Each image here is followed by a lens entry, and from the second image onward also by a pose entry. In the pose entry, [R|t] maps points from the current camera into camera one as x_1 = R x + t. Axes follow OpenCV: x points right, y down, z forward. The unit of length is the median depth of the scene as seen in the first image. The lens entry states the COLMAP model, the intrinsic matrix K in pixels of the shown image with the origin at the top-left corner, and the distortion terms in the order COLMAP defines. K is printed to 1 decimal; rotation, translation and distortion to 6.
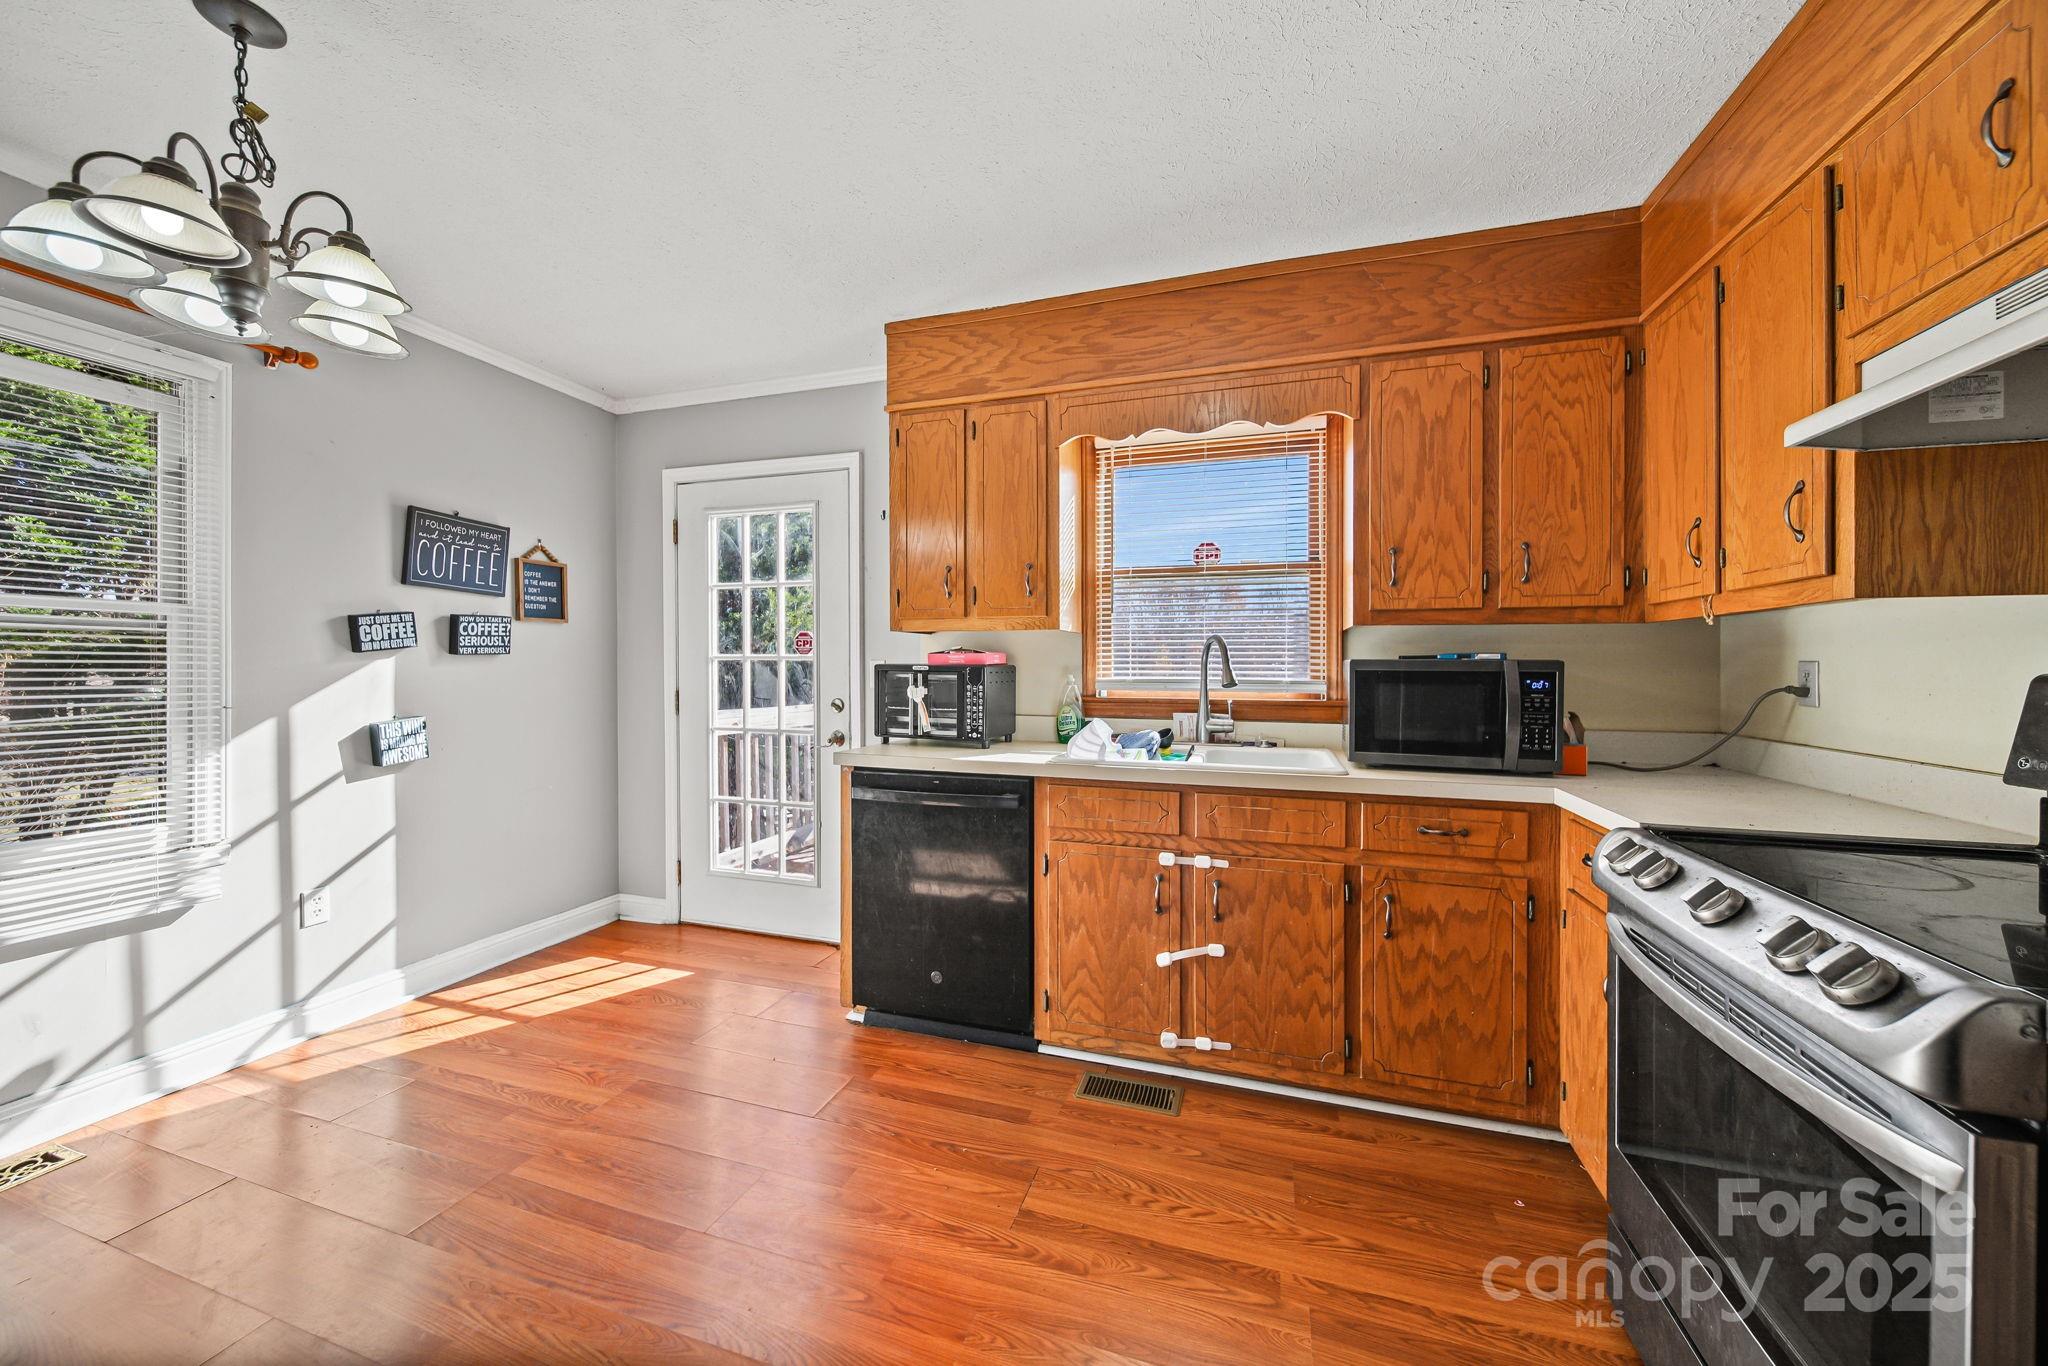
lens RADIAL K [[732.8, 0, 1040.0], [0, 732.8, 685.2], [0, 0, 1]] dist [-0.000023, -0.001462]
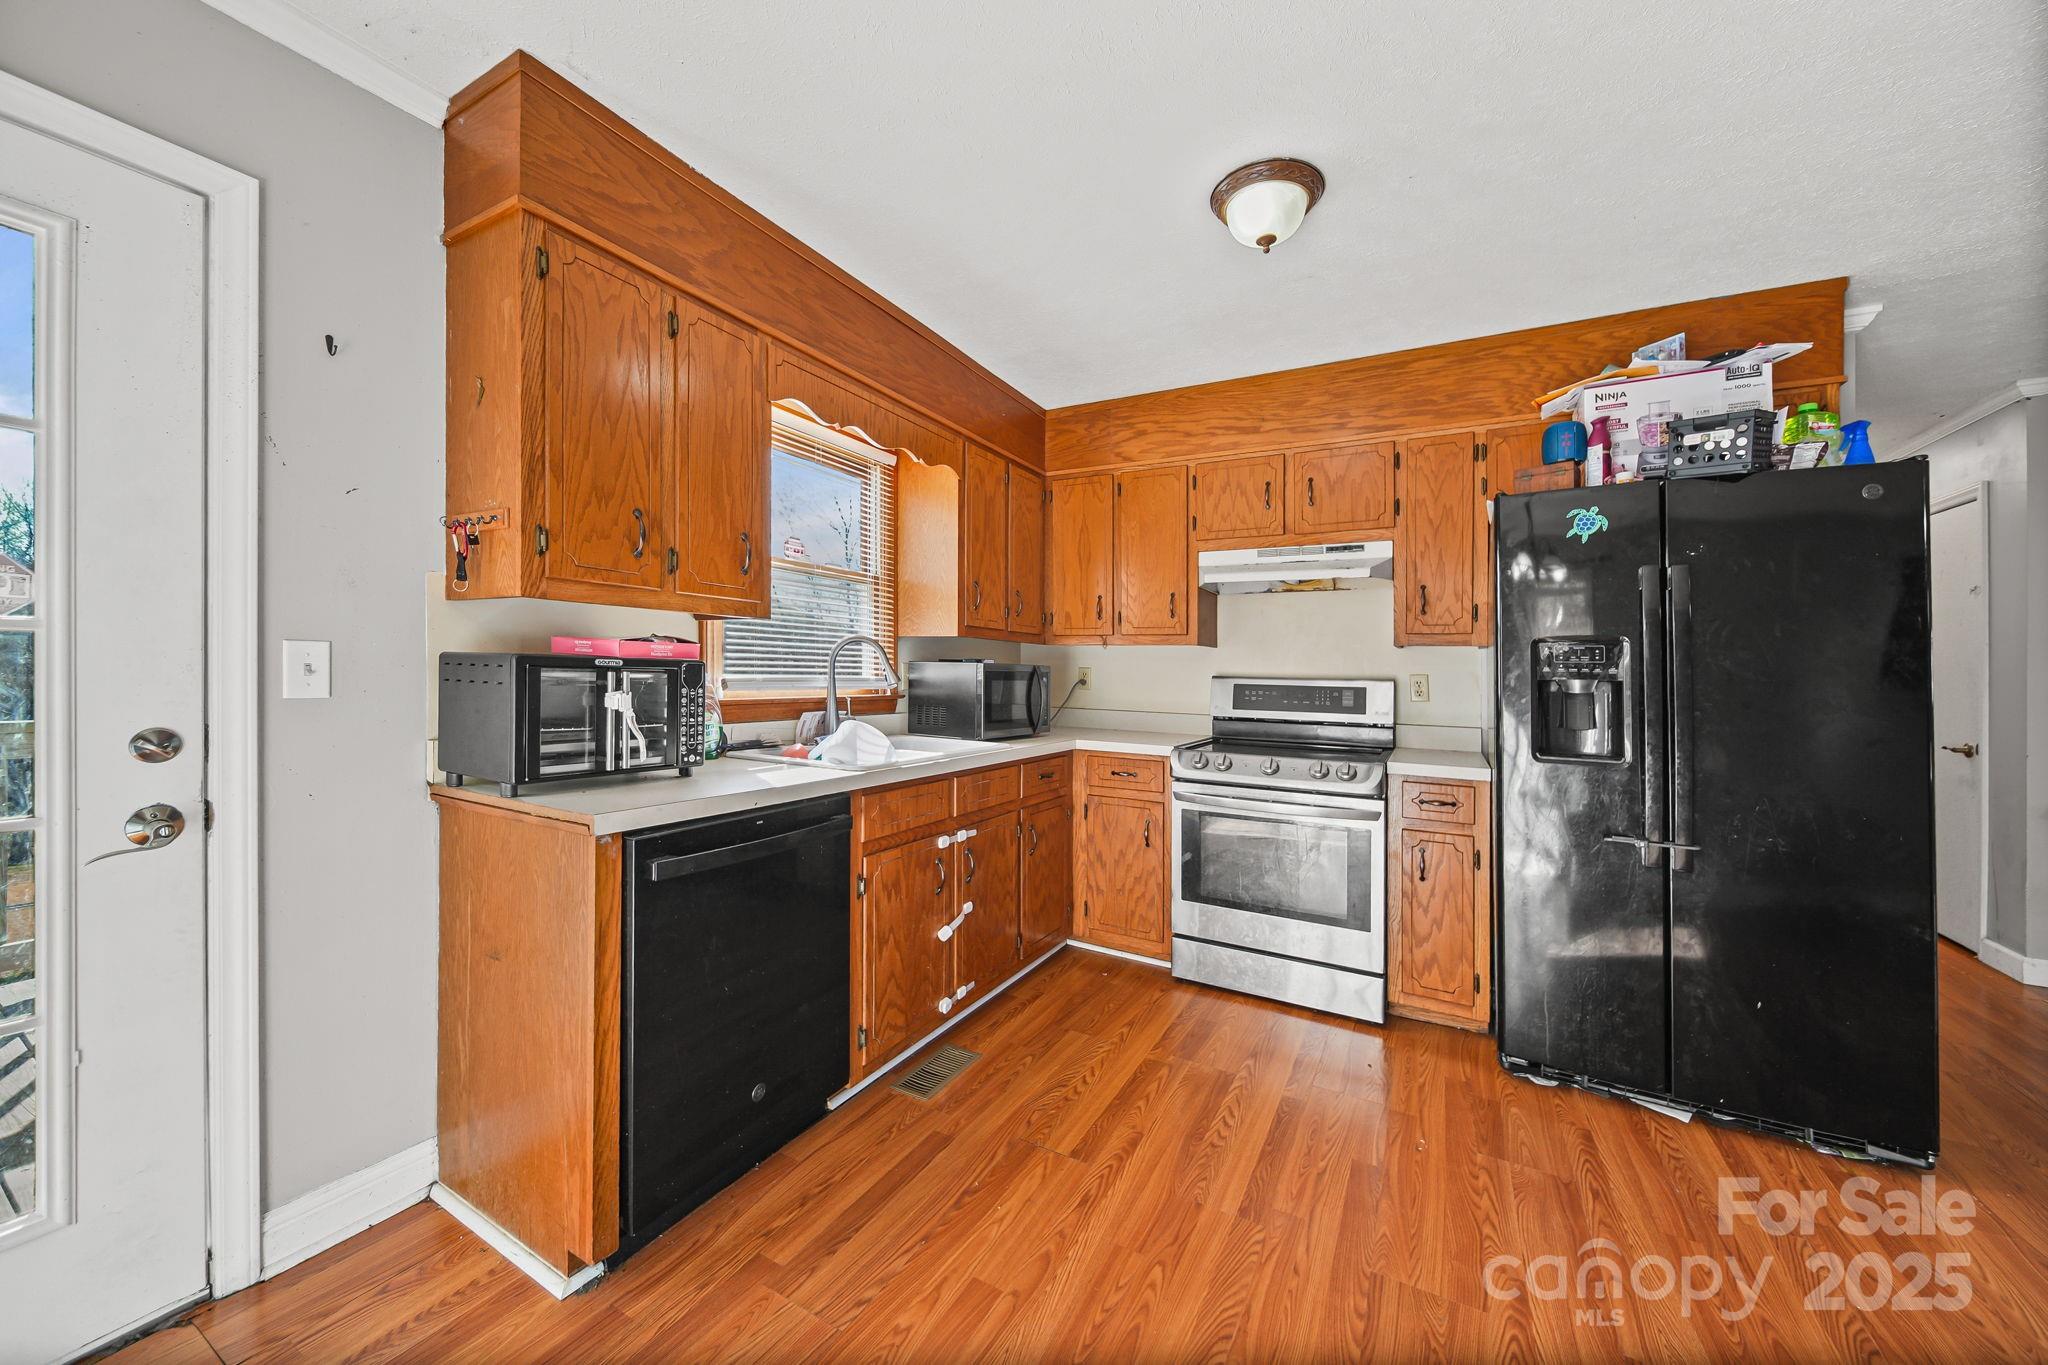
lens RADIAL K [[732.8, 0, 1042.5], [0, 732.8, 669.9], [0, 0, 1]] dist [-0.000023, -0.001462]
pose [[0.186664, 0.001344, 0.982423, -0.860594], [0.001730, 0.999997, -0.001696, -0.019422], [-0.982422, 0.002016, 0.186661, 0.630017]]
